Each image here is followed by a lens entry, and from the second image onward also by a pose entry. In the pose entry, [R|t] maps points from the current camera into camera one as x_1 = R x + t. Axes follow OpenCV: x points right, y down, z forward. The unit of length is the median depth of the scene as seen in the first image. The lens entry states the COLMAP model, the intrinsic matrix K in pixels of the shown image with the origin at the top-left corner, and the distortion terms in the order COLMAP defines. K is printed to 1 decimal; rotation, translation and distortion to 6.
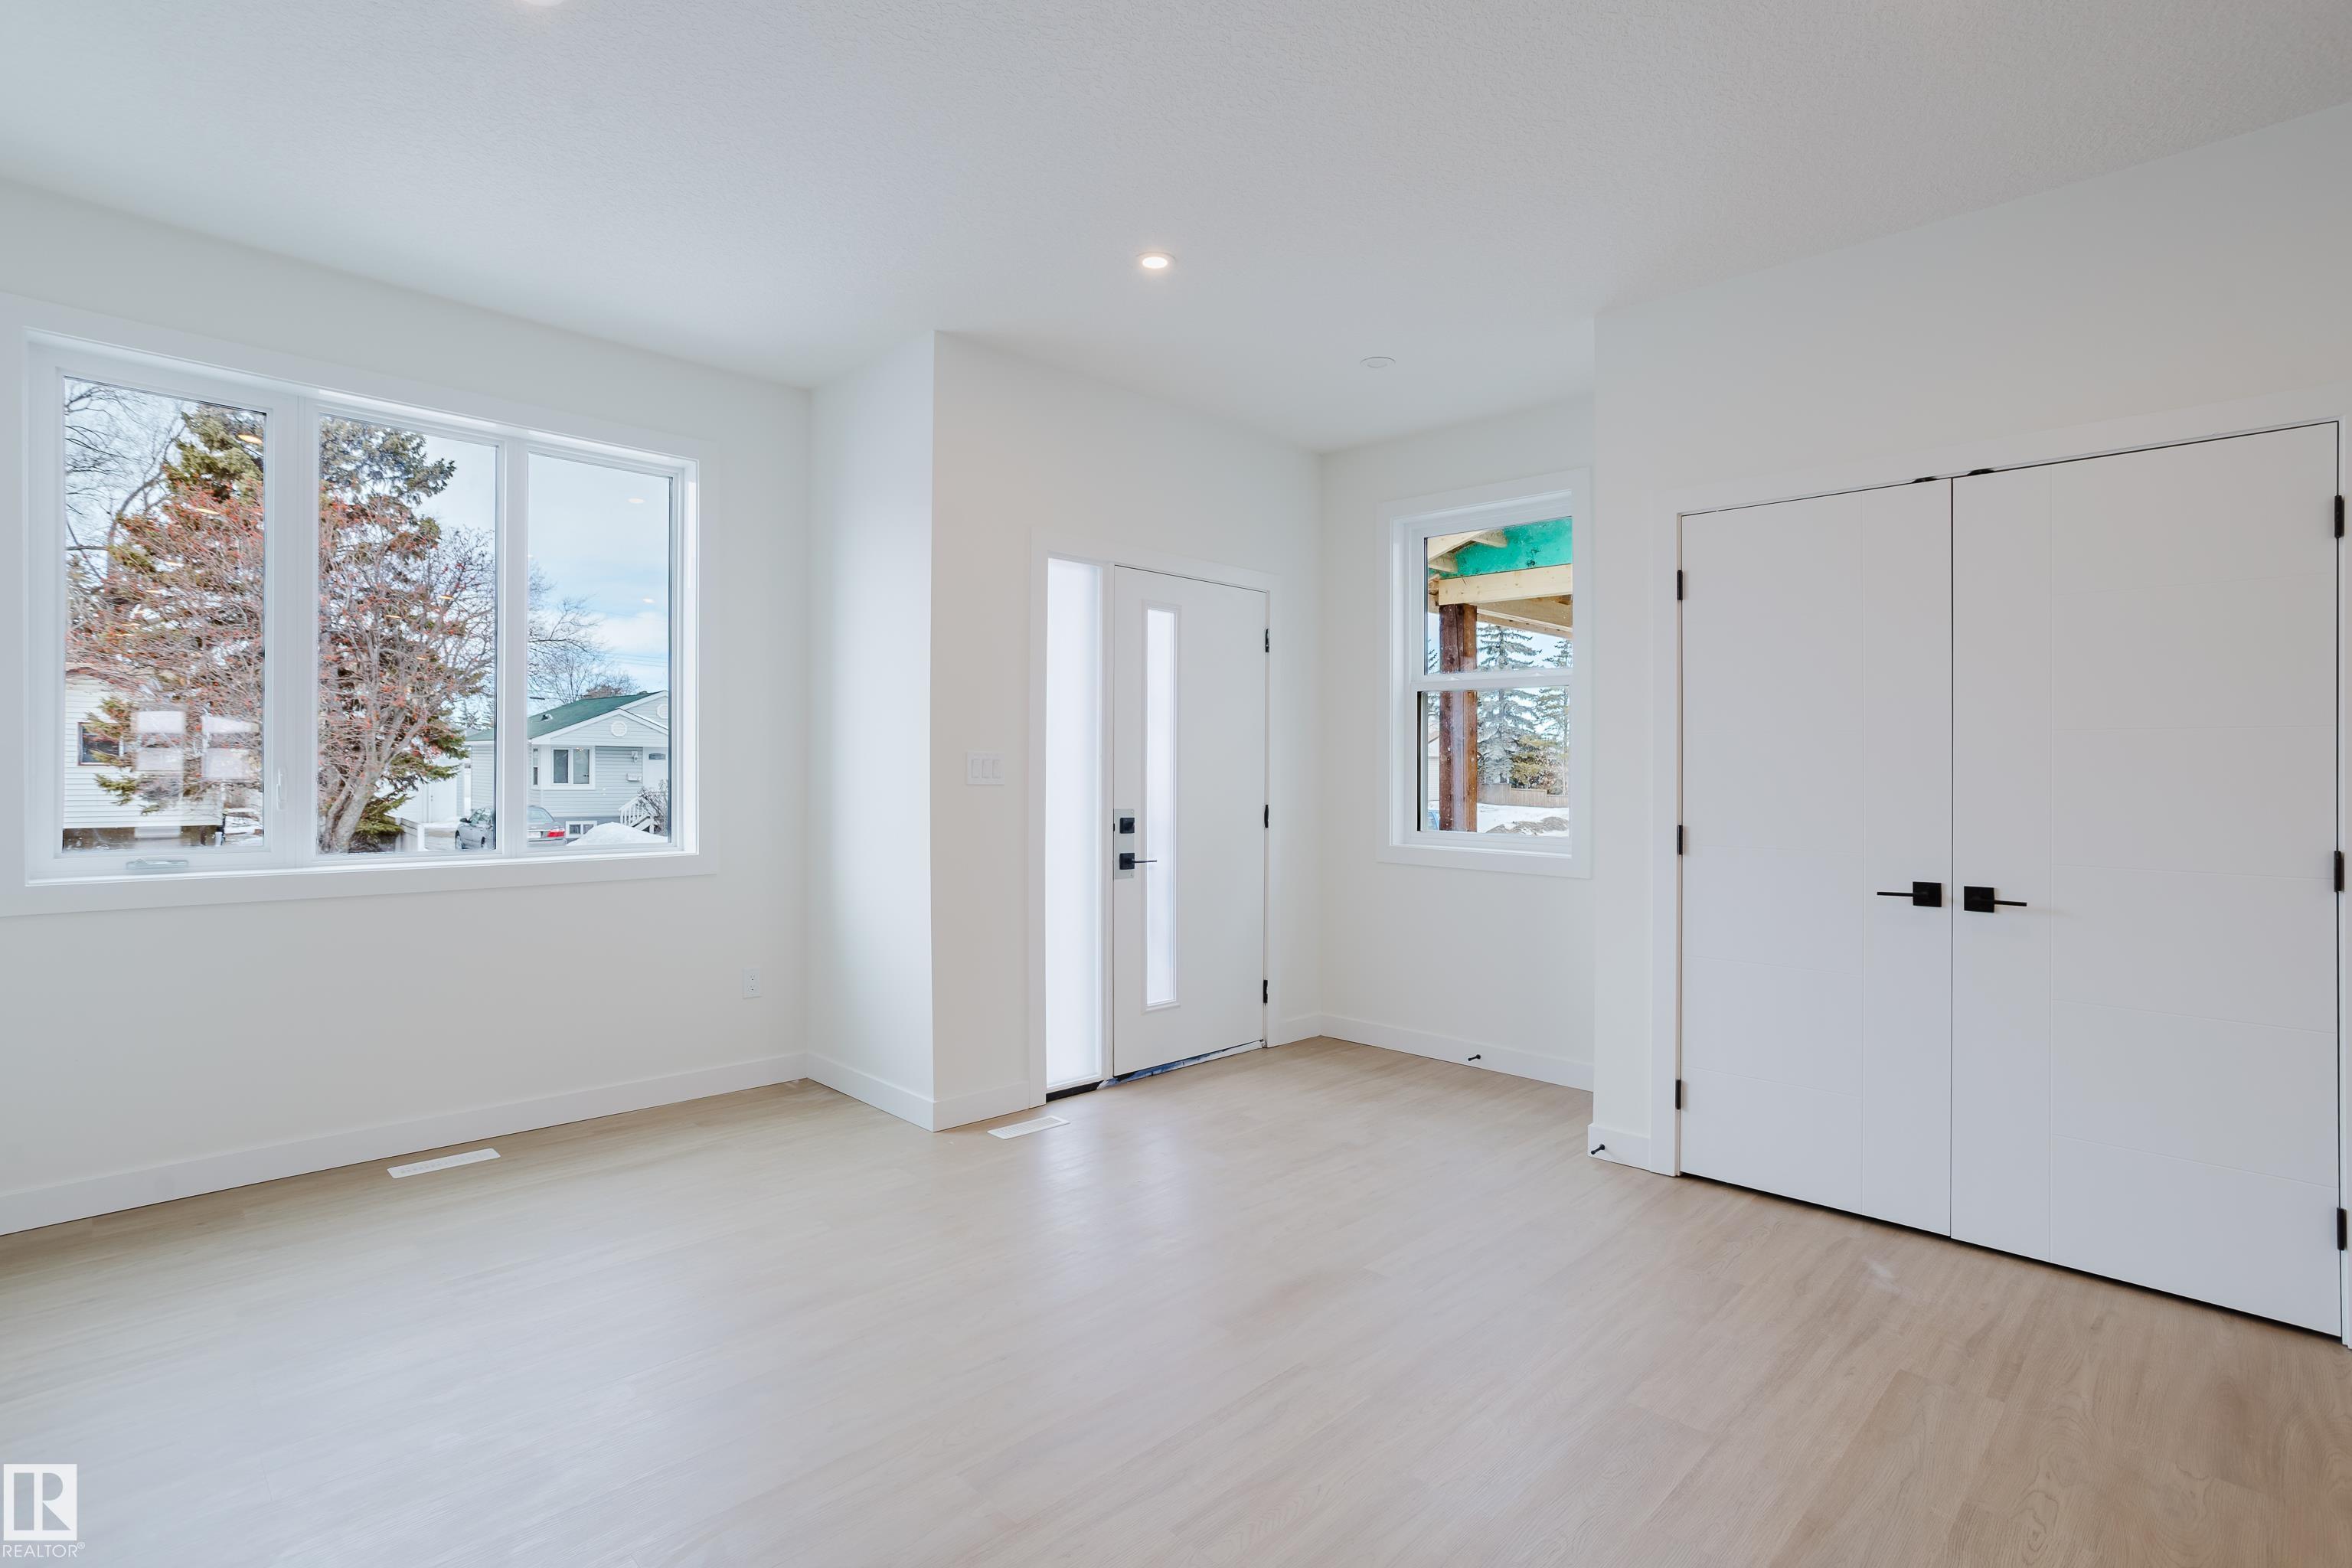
lens RADIAL K [[1134.3, 0, 1185.8], [0, 1134.3, 775.3], [0, 0, 1]] dist [-0.001145, 0.000230]
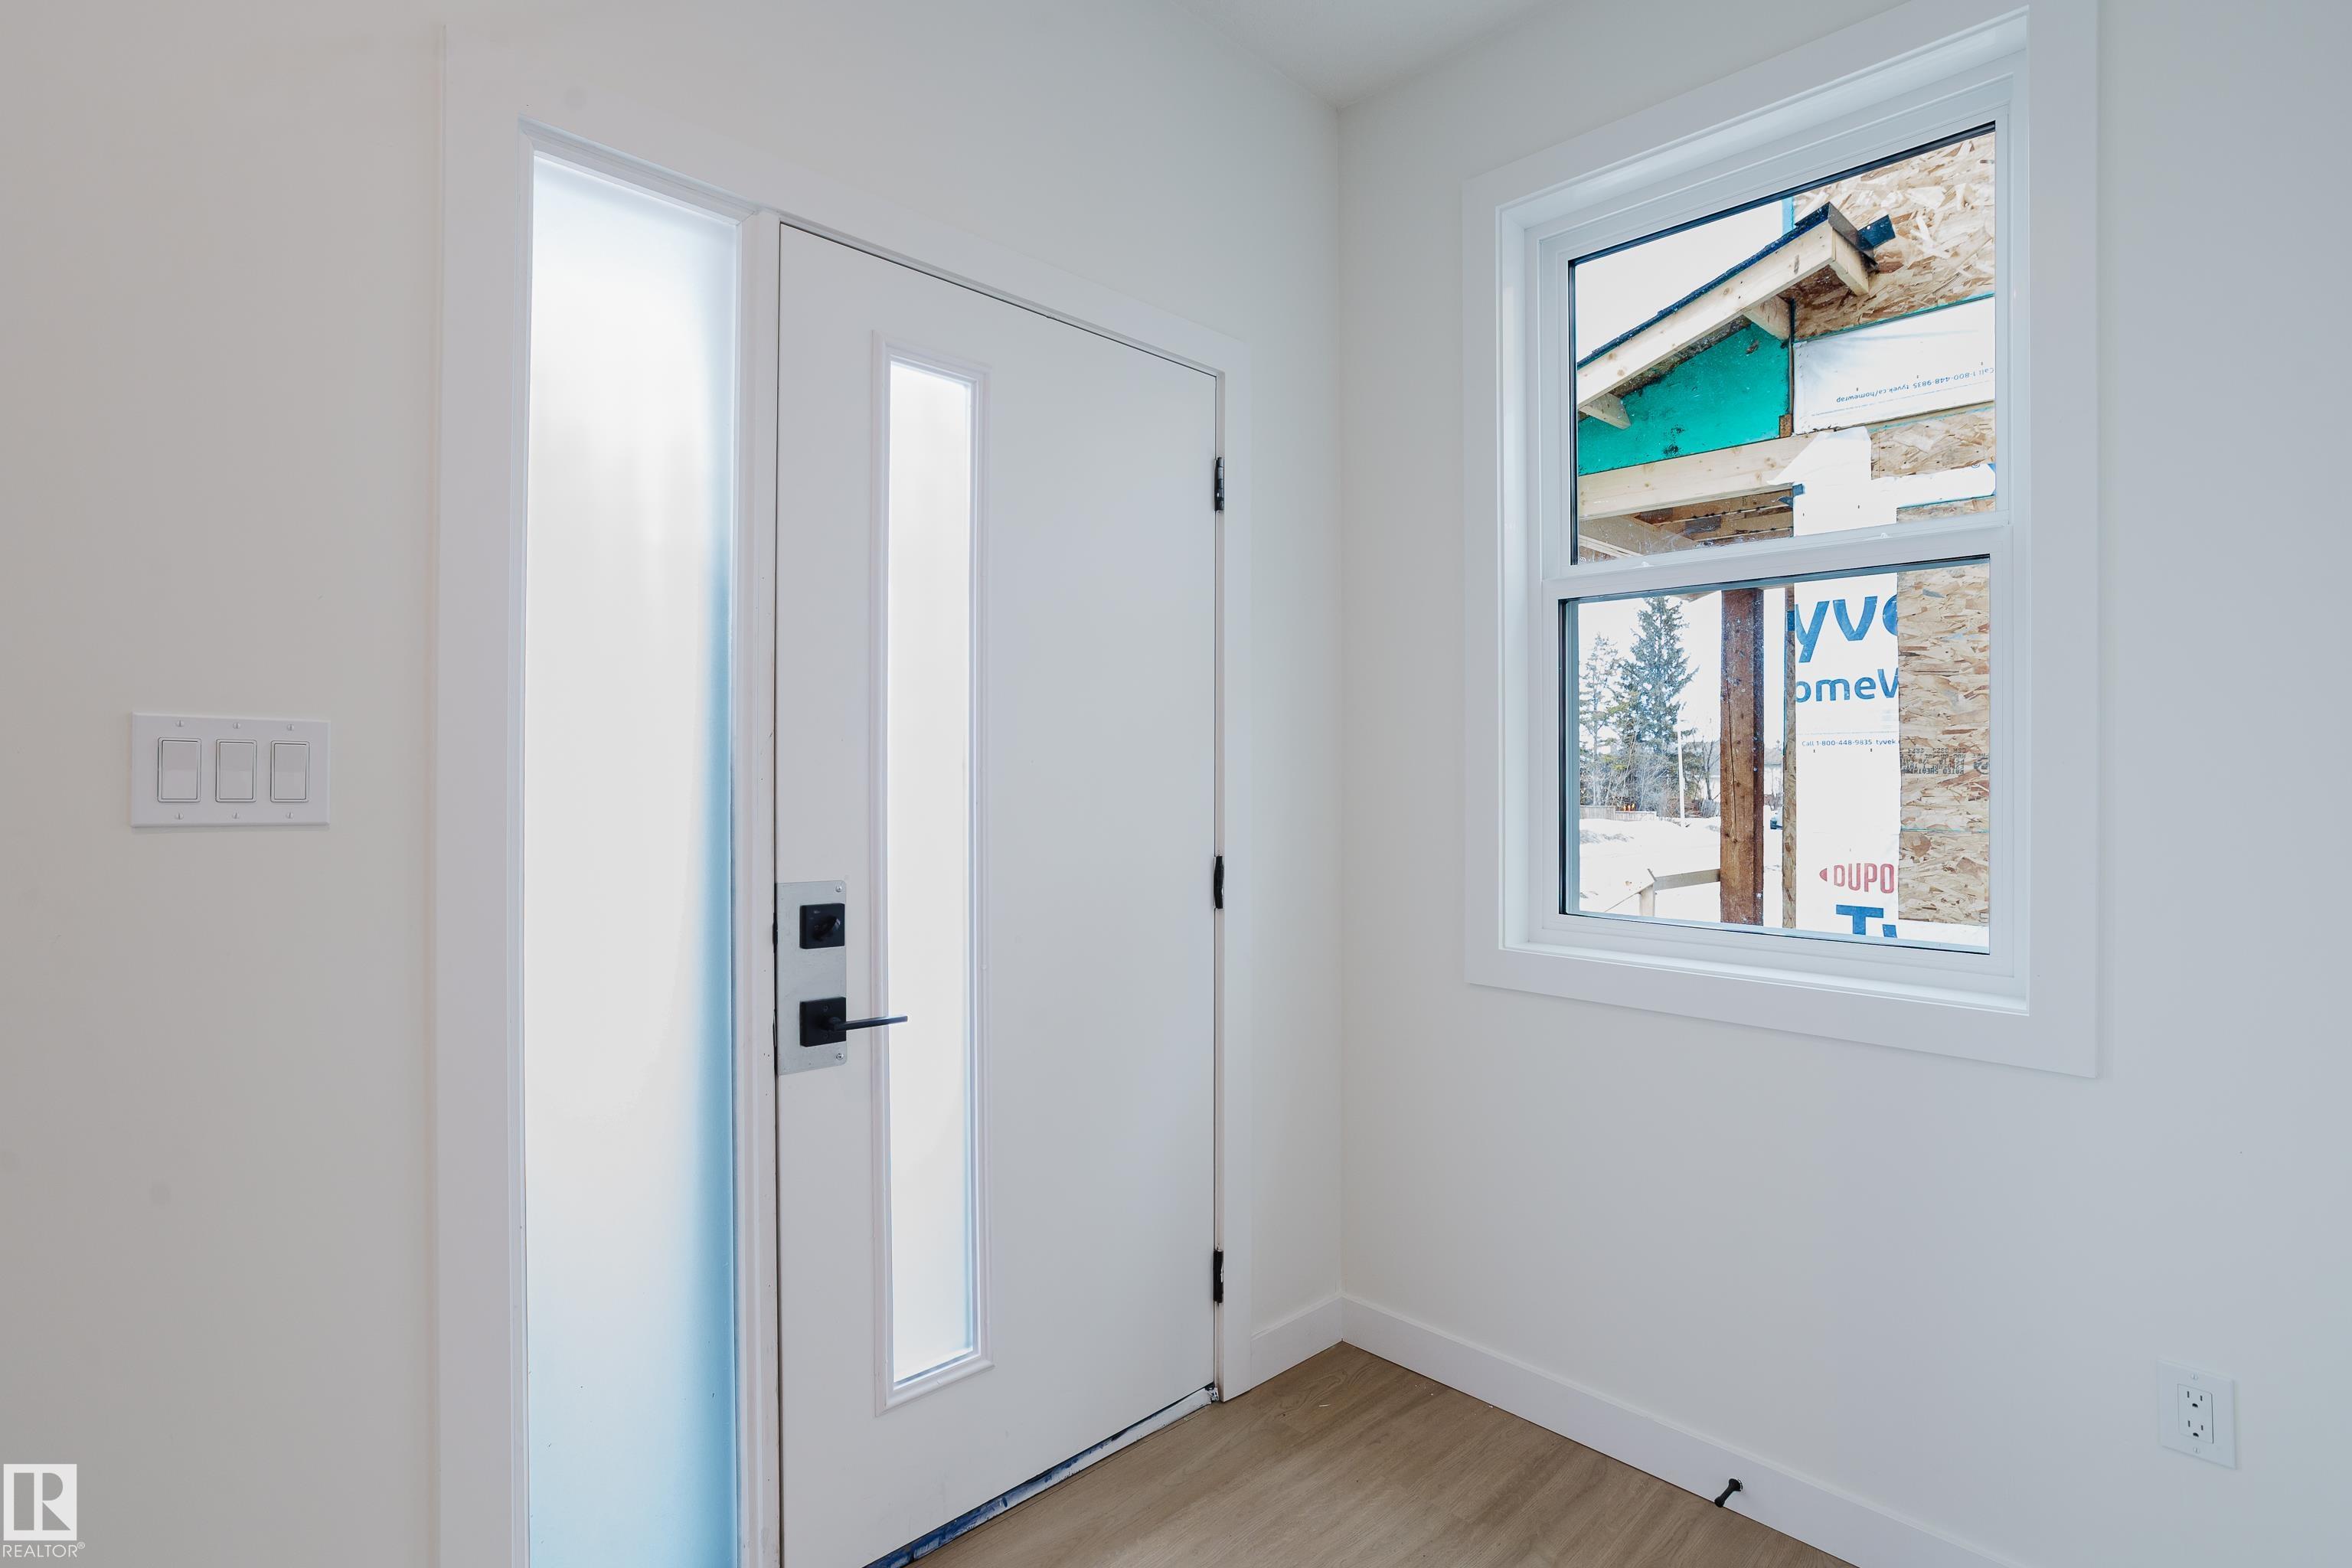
lens RADIAL K [[1134.3, 0, 1163.5], [0, 1134.3, 785.5], [0, 0, 1]] dist [-0.001145, 0.000230]
pose [[0.999581, -0.002975, -0.028795, 0.062690], [0.002884, 0.999991, -0.003210, -0.000307], [0.028805, 0.003126, 0.999580, 0.558605]]
